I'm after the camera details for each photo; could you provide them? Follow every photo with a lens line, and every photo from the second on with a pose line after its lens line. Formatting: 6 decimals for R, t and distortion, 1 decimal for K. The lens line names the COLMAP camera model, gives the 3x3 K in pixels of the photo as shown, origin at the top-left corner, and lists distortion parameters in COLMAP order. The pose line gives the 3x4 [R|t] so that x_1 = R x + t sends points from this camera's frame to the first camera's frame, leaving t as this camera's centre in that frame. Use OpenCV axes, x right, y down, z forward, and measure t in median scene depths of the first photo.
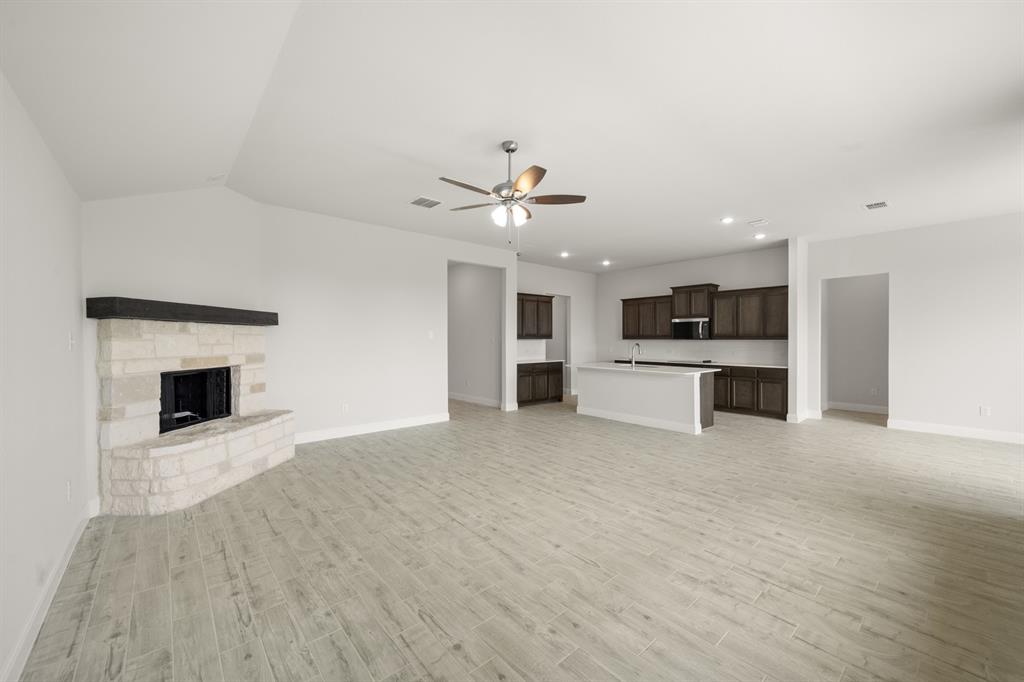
lens RADIAL K [[406.0, 0, 520.9], [0, 406.0, 335.3], [0, 0, 1]] dist [-0.000607, 0.000872]
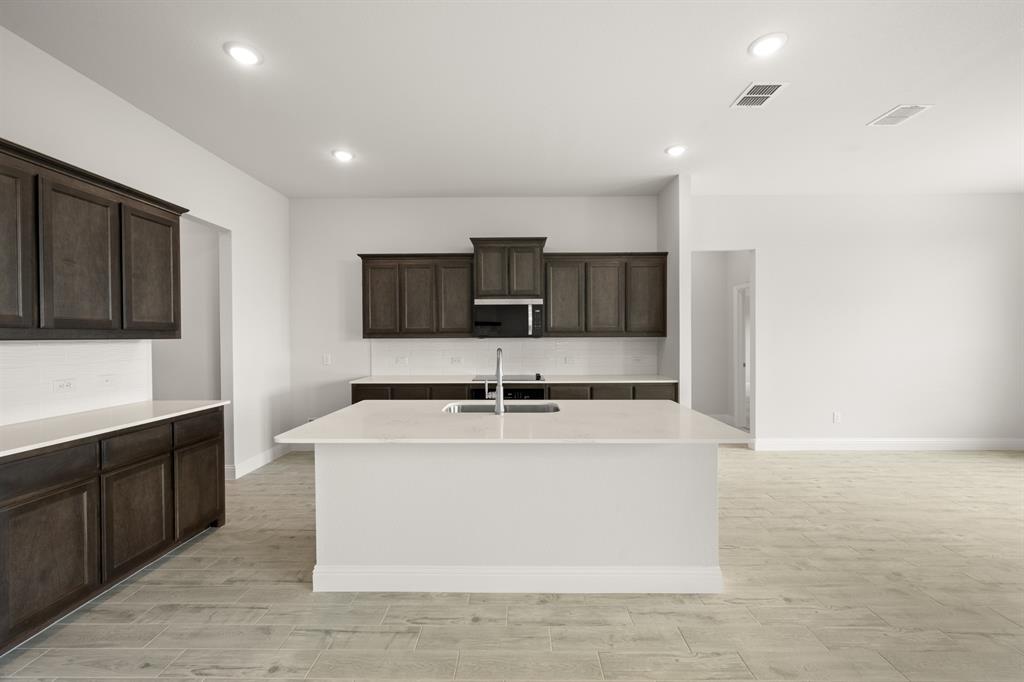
lens RADIAL K [[406.0, 0, 513.5], [0, 406.0, 337.8], [0, 0, 1]] dist [-0.000607, 0.000872]
pose [[0.672395, -0.007911, 0.740151, 0.020473], [-0.001793, 0.999923, 0.012317, 0.004928], [-0.740191, -0.009609, 0.672328, 0.767027]]
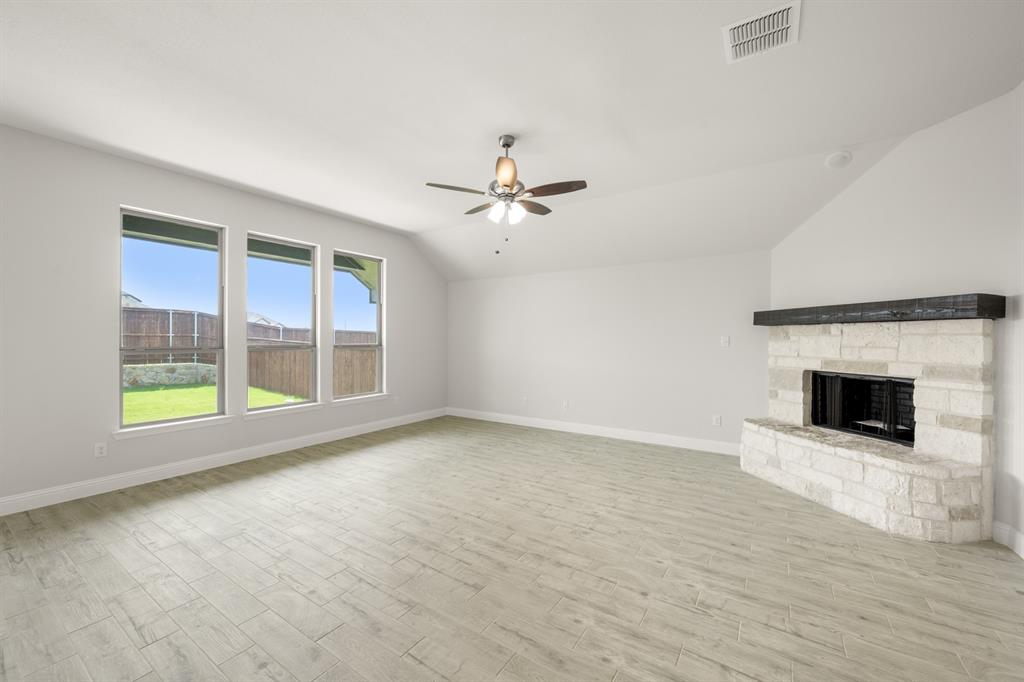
lens RADIAL K [[406.0, 0, 518.0], [0, 406.0, 339.5], [0, 0, 1]] dist [-0.000607, 0.000872]
pose [[-0.966195, -0.001179, -0.257808, 0.100012], [0.000477, 0.999980, -0.006360, 0.006887], [0.257811, -0.006268, -0.966175, 0.998704]]
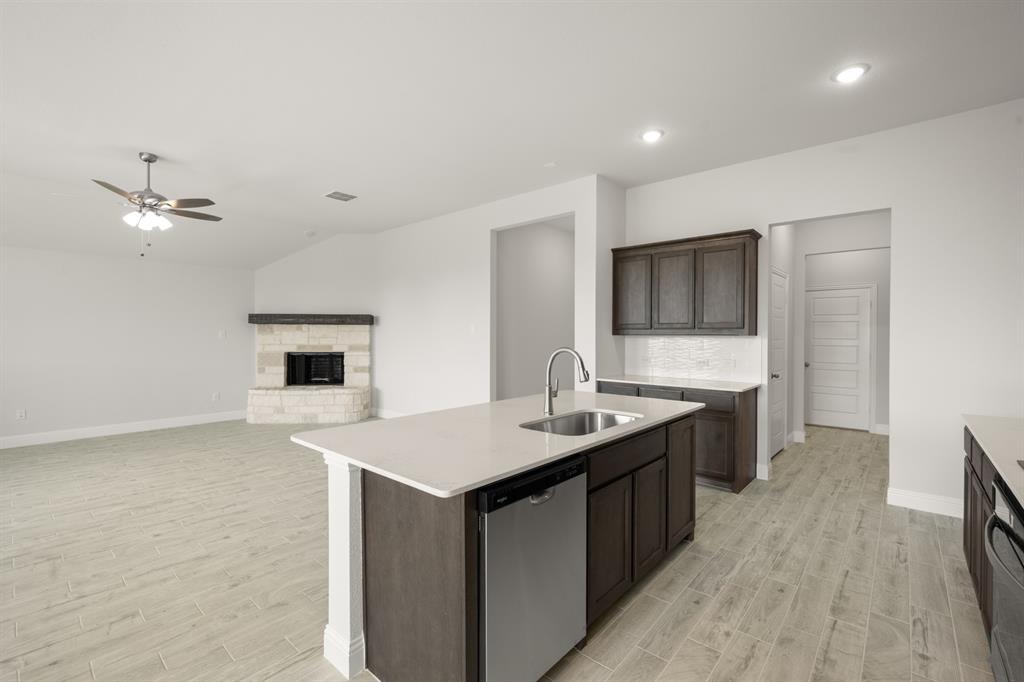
lens RADIAL K [[444.7, 0, 512.0], [0, 444.7, 338.7], [0, 0, 1]] dist [-0.004211, -0.001312]
pose [[0.117849, 0.009001, -0.992991, 0.654555], [0.006379, 0.999931, 0.009821, 0.008884], [0.993011, -0.007492, 0.117783, 0.941761]]
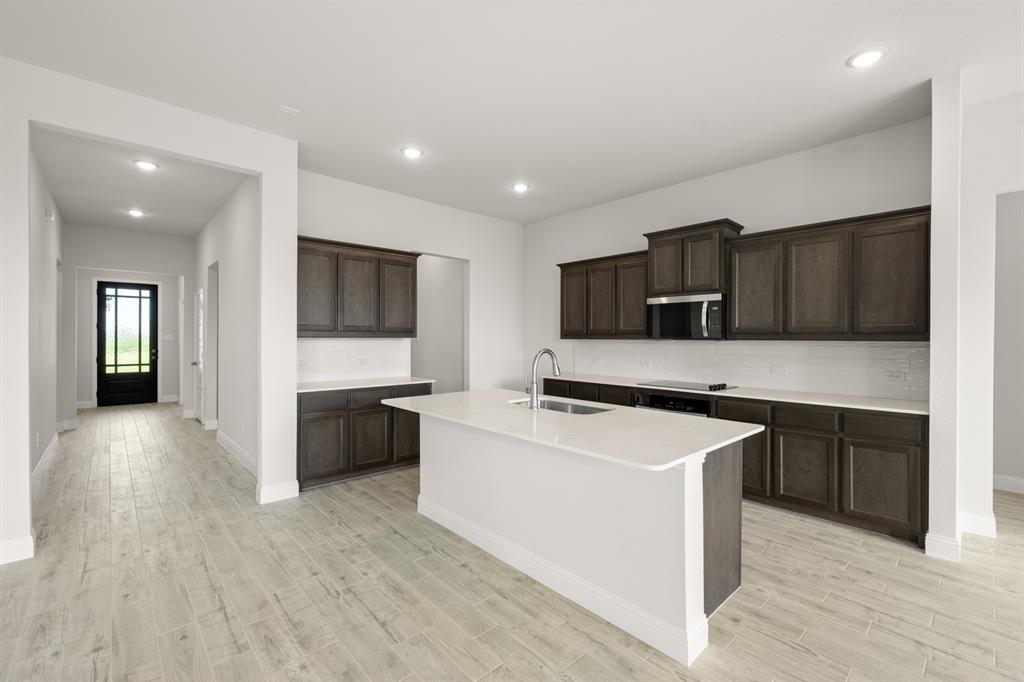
lens RADIAL K [[439.3, 0, 521.6], [0, 439.3, 335.2], [0, 0, 1]] dist [0.006611, -0.001062]
pose [[0.999661, 0.002761, 0.025882, 0.258329], [-0.002869, 0.999987, 0.004151, 0.004494], [-0.025870, -0.004224, 0.999656, 0.588426]]
